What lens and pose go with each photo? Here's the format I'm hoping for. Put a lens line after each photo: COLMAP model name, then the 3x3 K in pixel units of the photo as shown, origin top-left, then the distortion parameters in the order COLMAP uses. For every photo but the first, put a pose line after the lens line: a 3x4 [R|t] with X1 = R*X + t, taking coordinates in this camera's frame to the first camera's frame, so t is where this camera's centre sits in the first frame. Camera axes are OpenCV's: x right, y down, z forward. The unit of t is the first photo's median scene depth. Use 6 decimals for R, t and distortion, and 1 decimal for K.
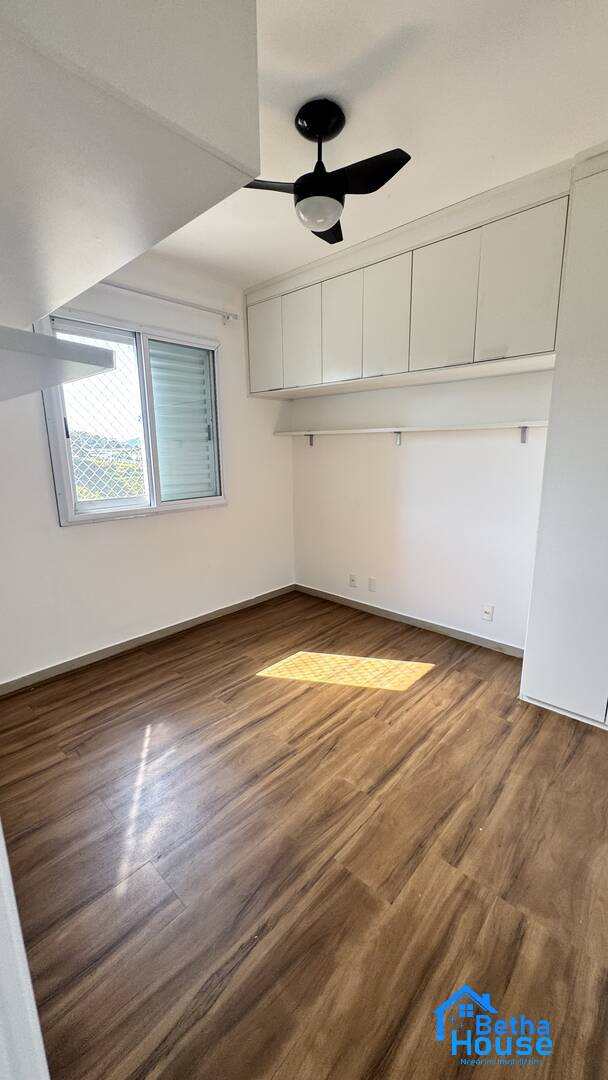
lens RADIAL K [[428.7, 0, 305.6], [0, 428.7, 539.2], [0, 0, 1]] dist [-0.002411, 0.000651]
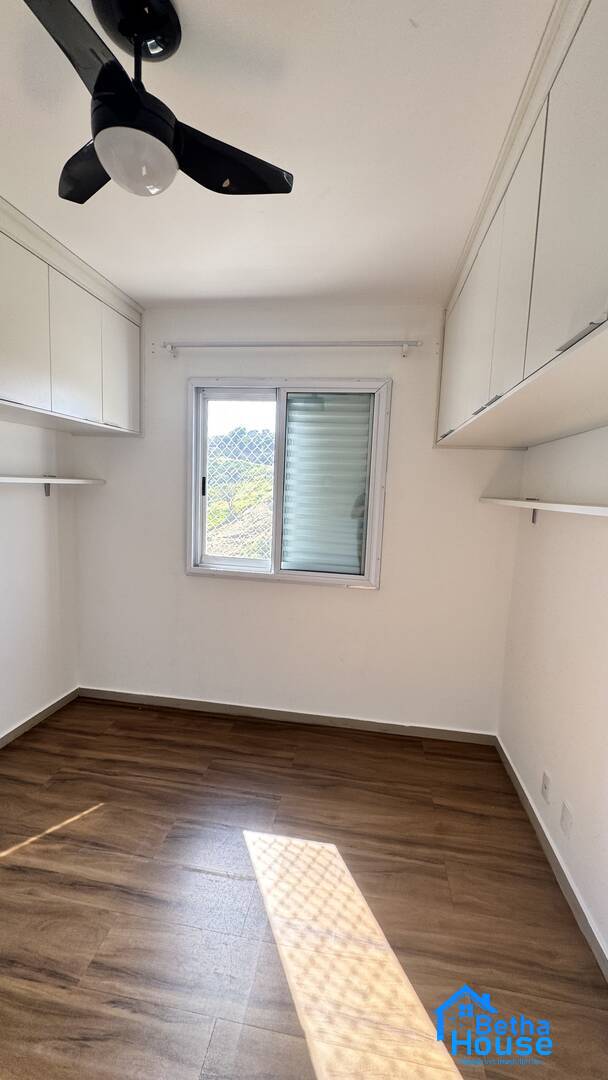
lens RADIAL K [[428.7, 0, 305.1], [0, 428.7, 539.9], [0, 0, 1]] dist [-0.002411, 0.000651]
pose [[0.558532, 0.131305, -0.819025, 0.596407], [-0.220109, 0.975455, 0.006281, -0.237925], [0.799747, 0.176767, 0.573724, 0.758670]]
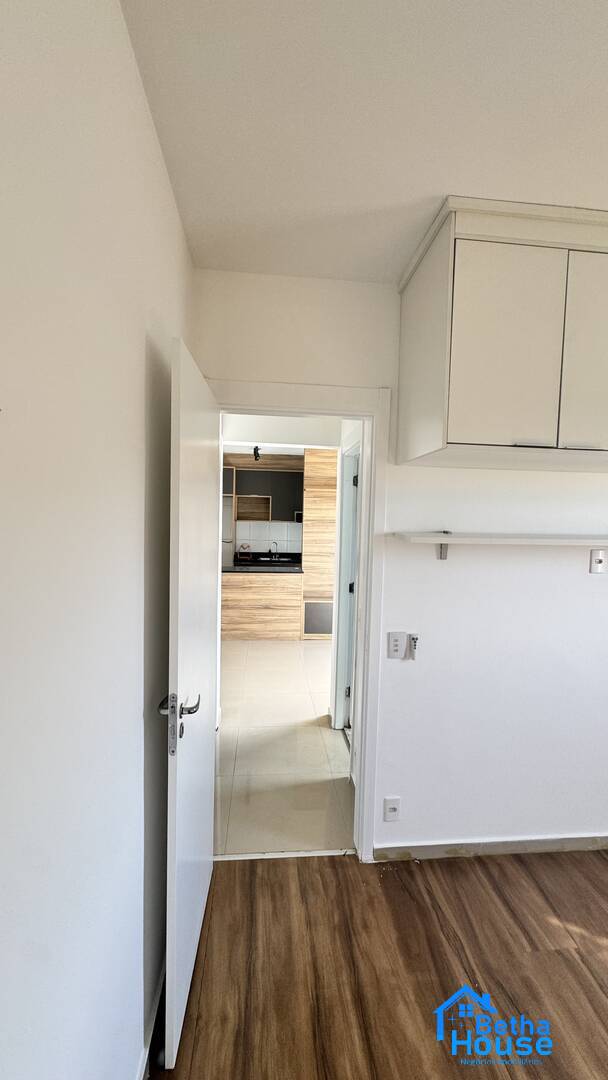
lens RADIAL K [[428.7, 0, 303.8], [0, 428.7, 540.9], [0, 0, 1]] dist [-0.002411, 0.000651]
pose [[-0.665221, 0.036844, -0.745737, 0.616955], [-0.173344, 0.963871, 0.202249, -0.242147], [0.726246, 0.263810, -0.634800, 0.644172]]
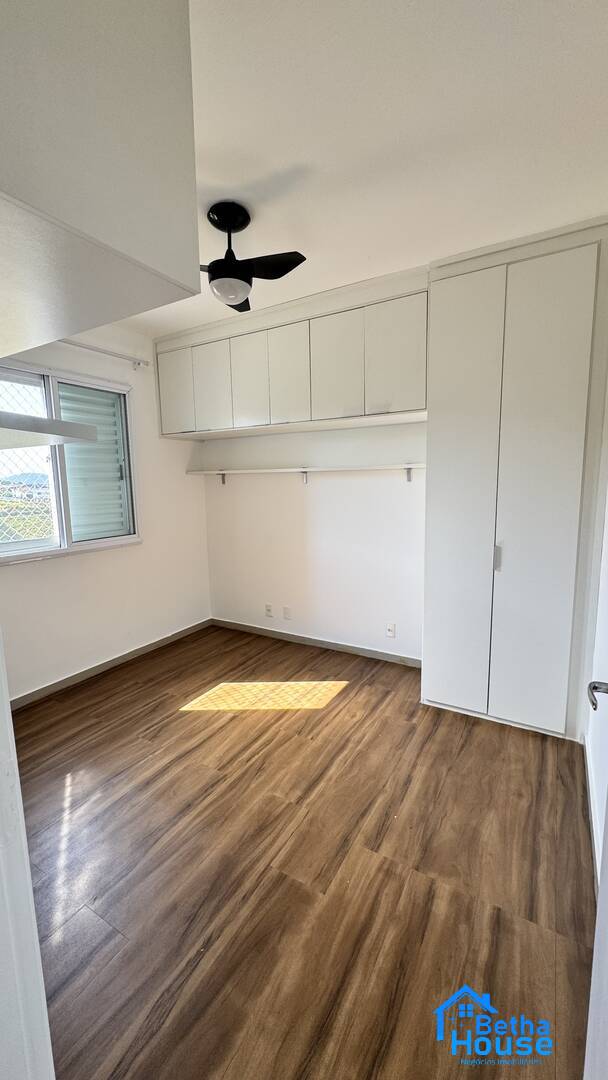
lens RADIAL K [[428.7, 0, 304.3], [0, 428.7, 538.8], [0, 0, 1]] dist [-0.002411, 0.000651]
pose [[0.977152, -0.034946, 0.209648, -0.033186], [0.051396, 0.995967, -0.073538, 0.005226], [-0.206232, 0.082633, 0.975008, -0.099042]]
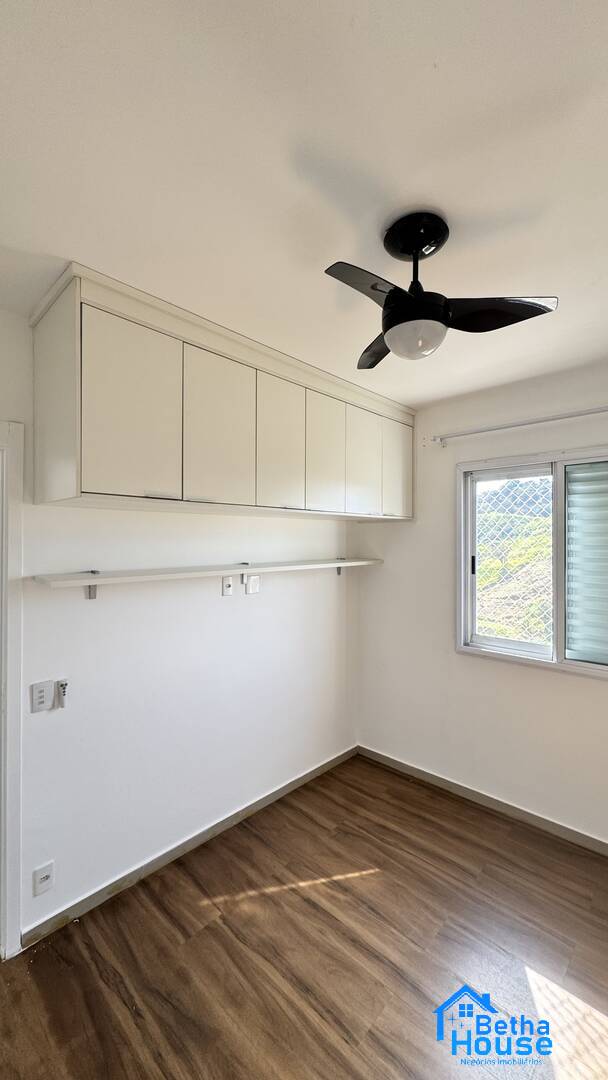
lens RADIAL K [[428.7, 0, 305.4], [0, 428.7, 540.8], [0, 0, 1]] dist [-0.002411, 0.000651]
pose [[-0.009451, 0.008172, -0.999922, 0.656481], [-0.210804, 0.977477, 0.009981, -0.300000], [0.977483, 0.210882, -0.007515, 0.720907]]
